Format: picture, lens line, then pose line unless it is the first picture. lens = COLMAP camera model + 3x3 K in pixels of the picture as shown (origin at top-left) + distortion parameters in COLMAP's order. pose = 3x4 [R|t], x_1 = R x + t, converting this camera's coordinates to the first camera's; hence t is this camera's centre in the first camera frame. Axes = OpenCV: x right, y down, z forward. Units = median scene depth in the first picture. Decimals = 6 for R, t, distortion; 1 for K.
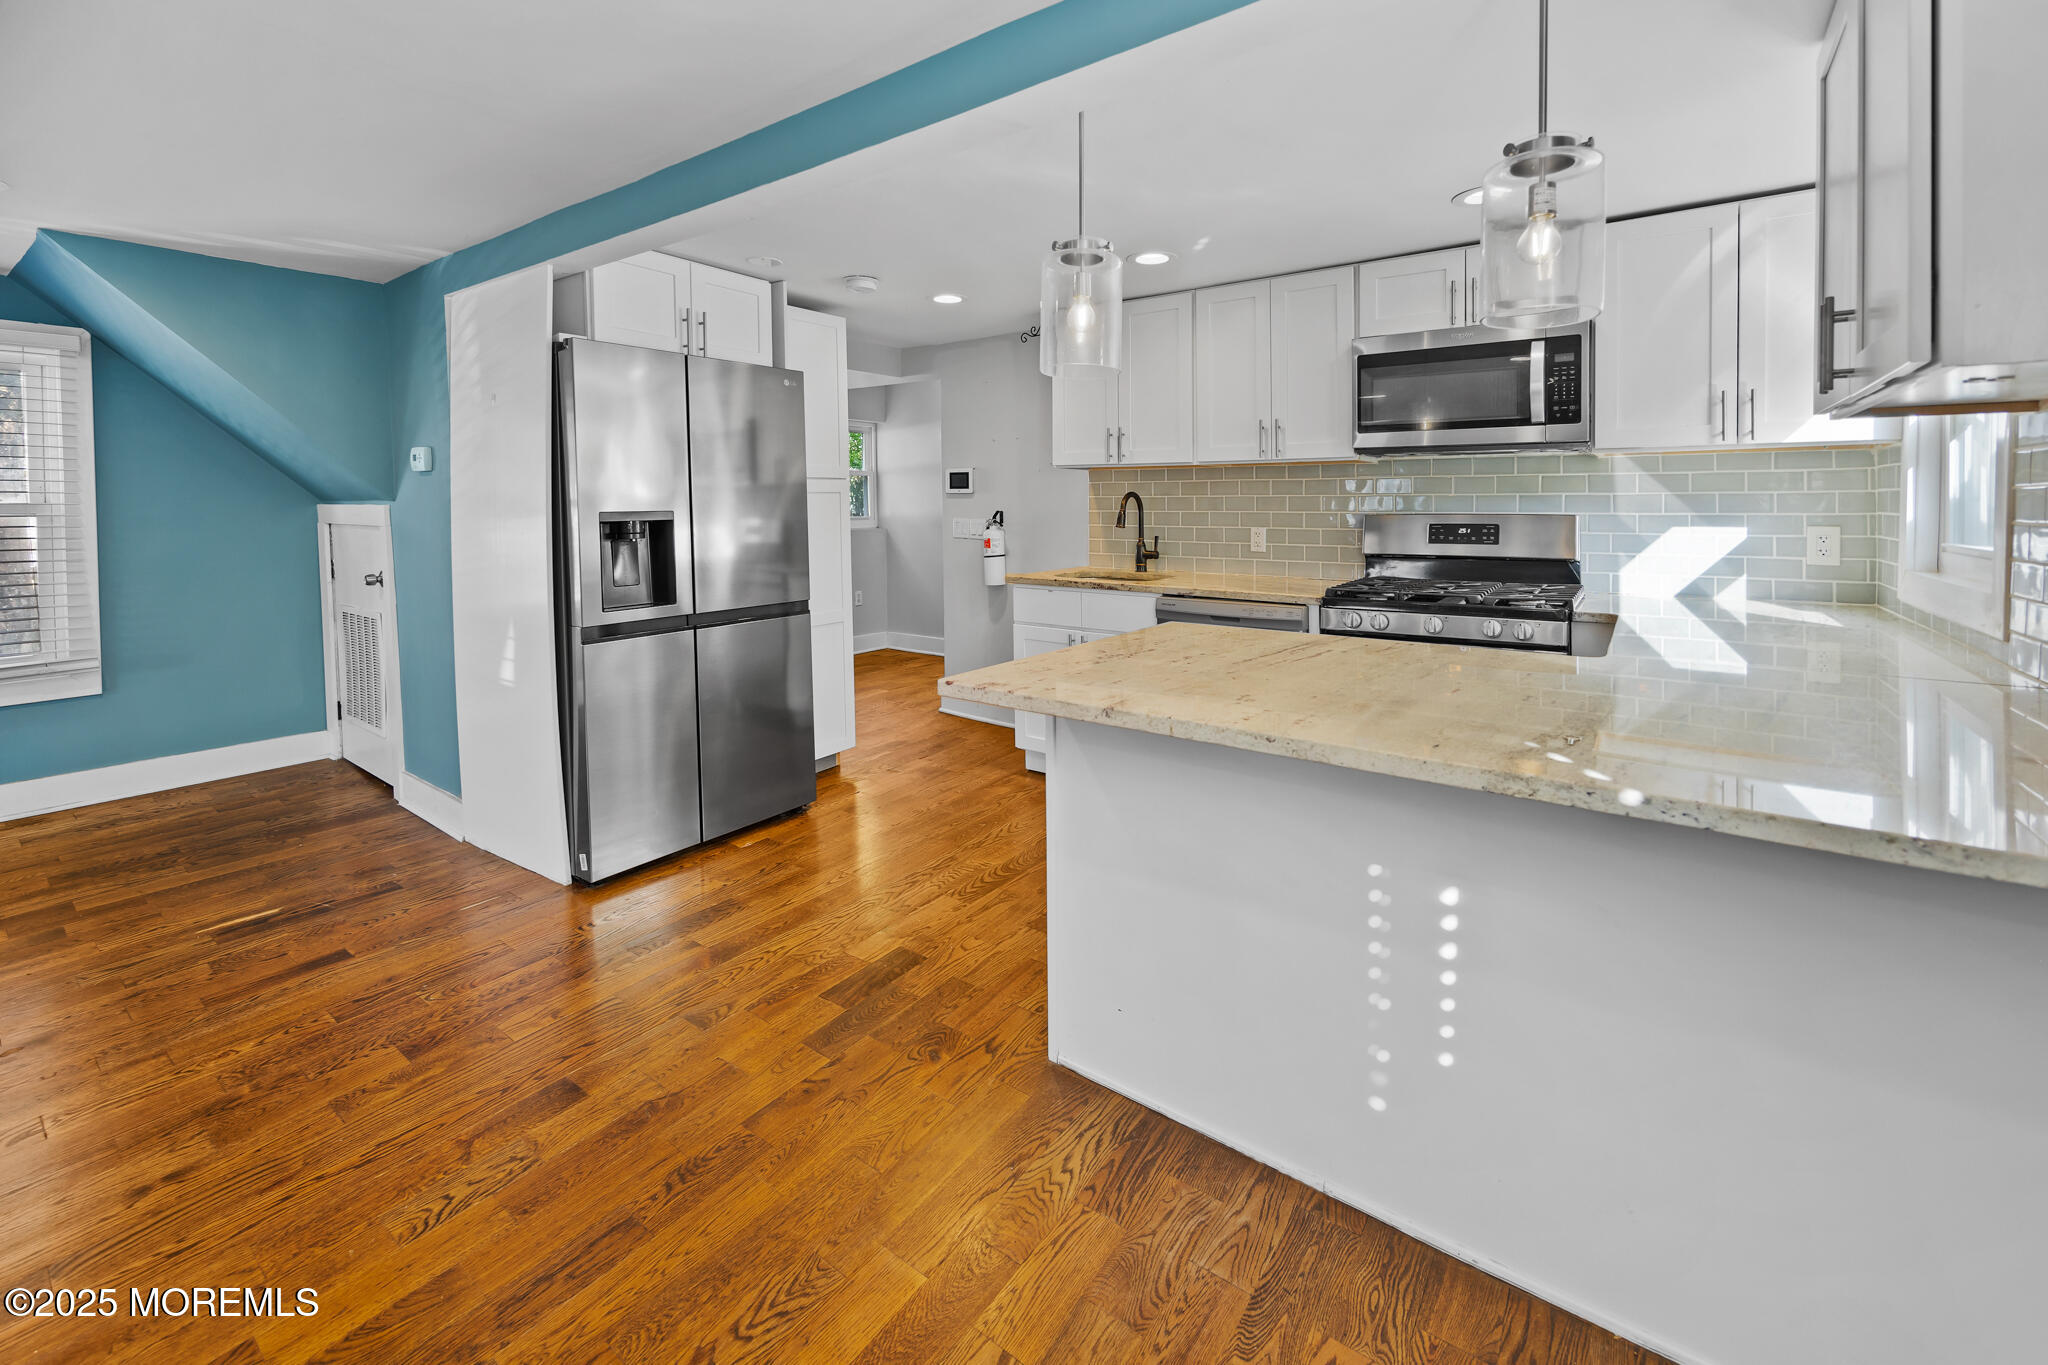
lens RADIAL K [[841.0, 0, 1063.9], [0, 841.0, 527.7], [0, 0, 1]] dist [0.008929, 0.000119]
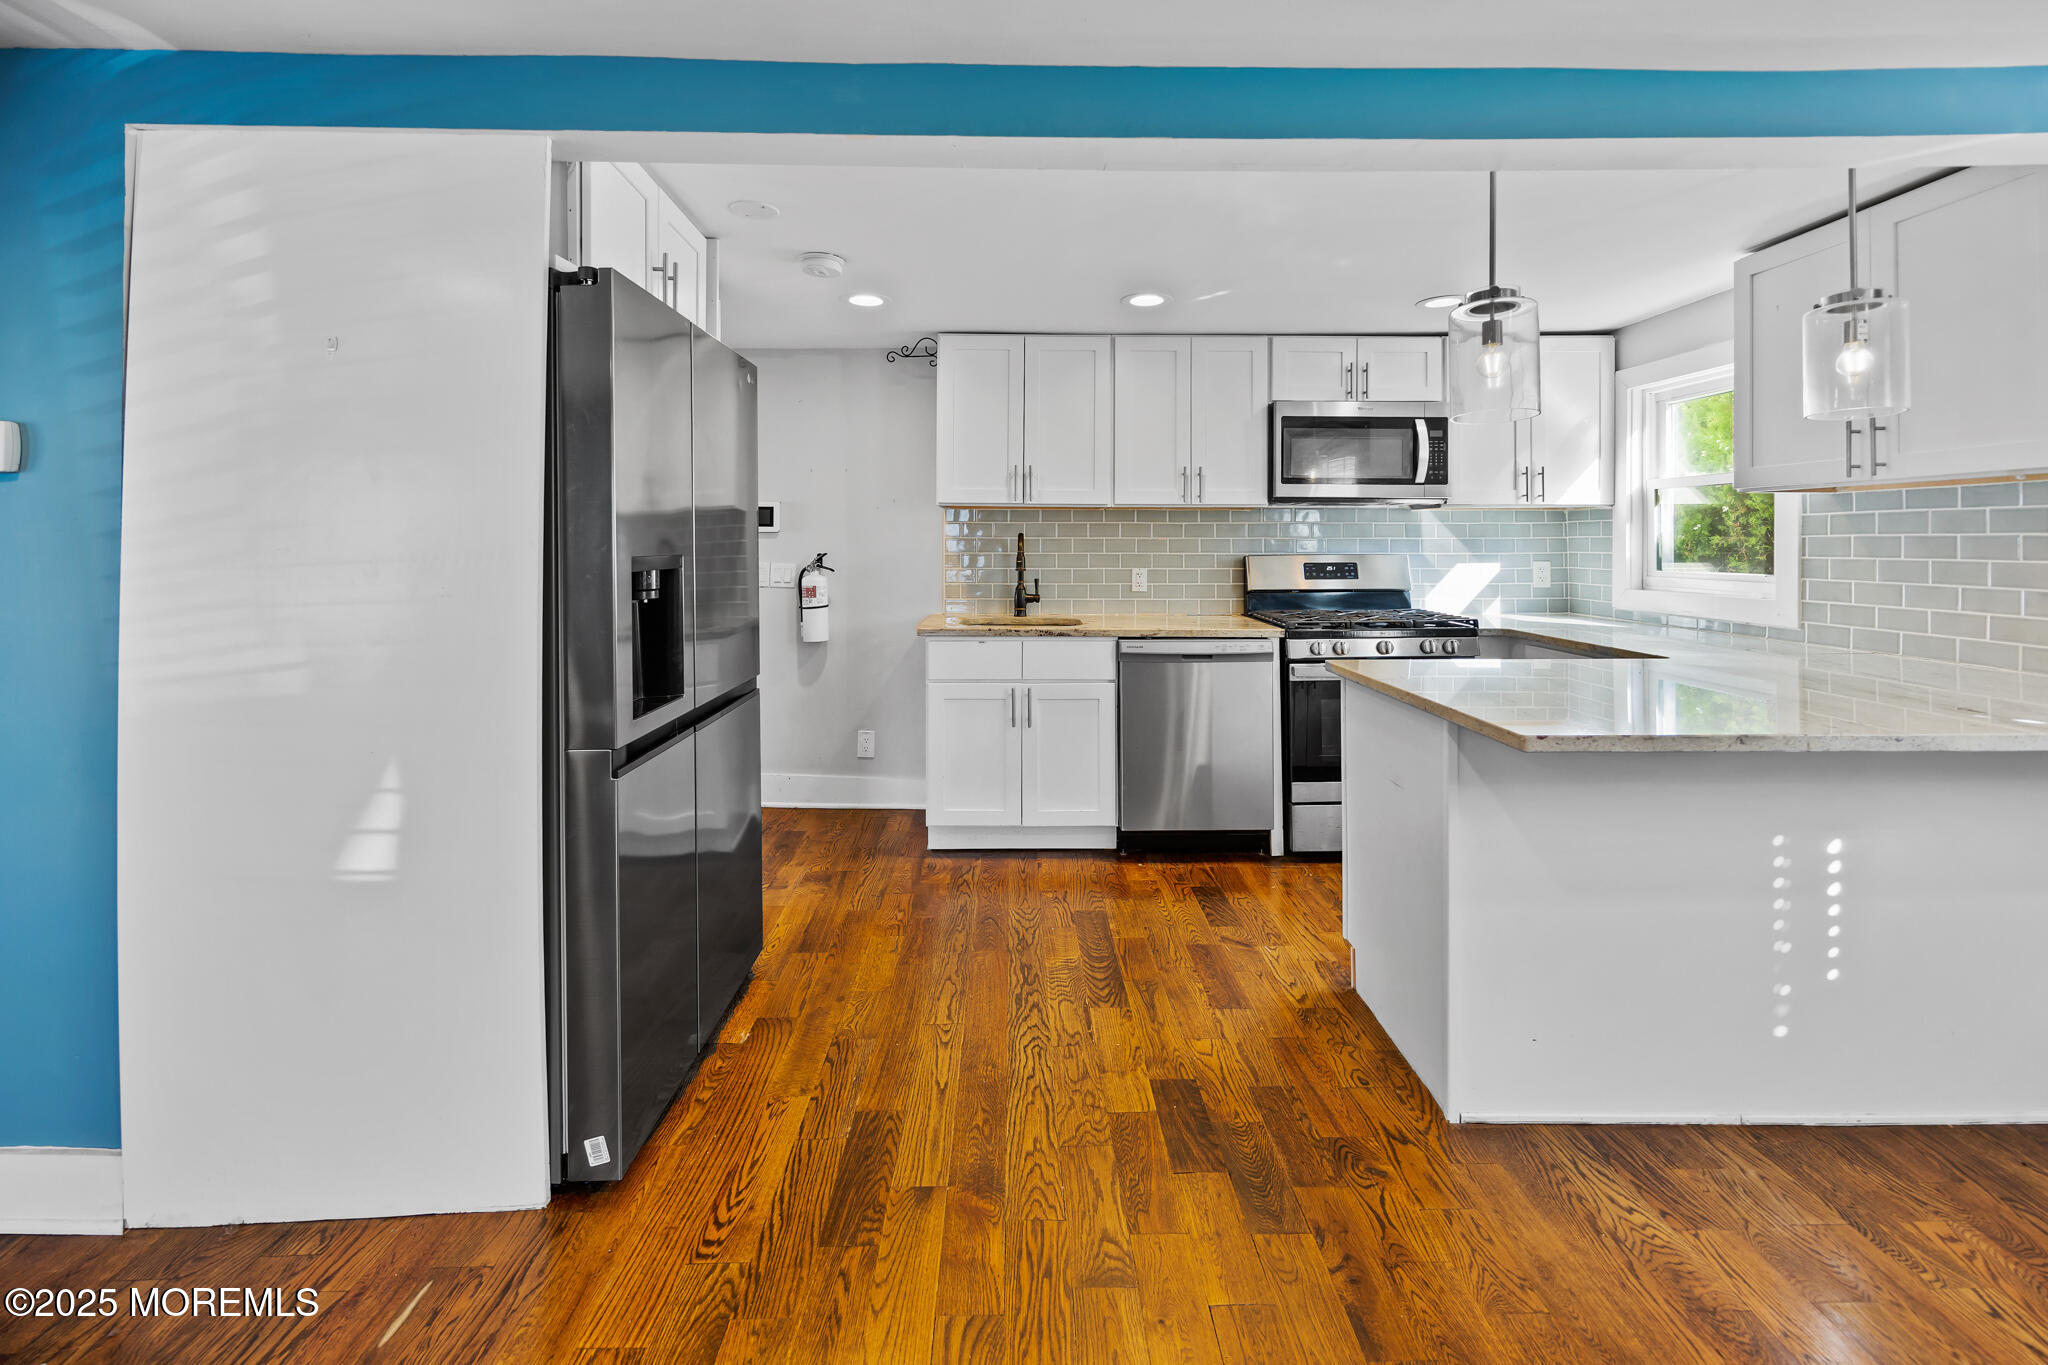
lens RADIAL K [[822.7, 0, 1029.2], [0, 822.7, 549.5], [0, 0, 1]] dist [0.001444, -0.000268]
pose [[0.814384, -0.000270, 0.580326, -0.644529], [0.015455, 0.999655, -0.021223, -0.005605], [-0.580120, 0.026253, 0.814108, 0.339362]]
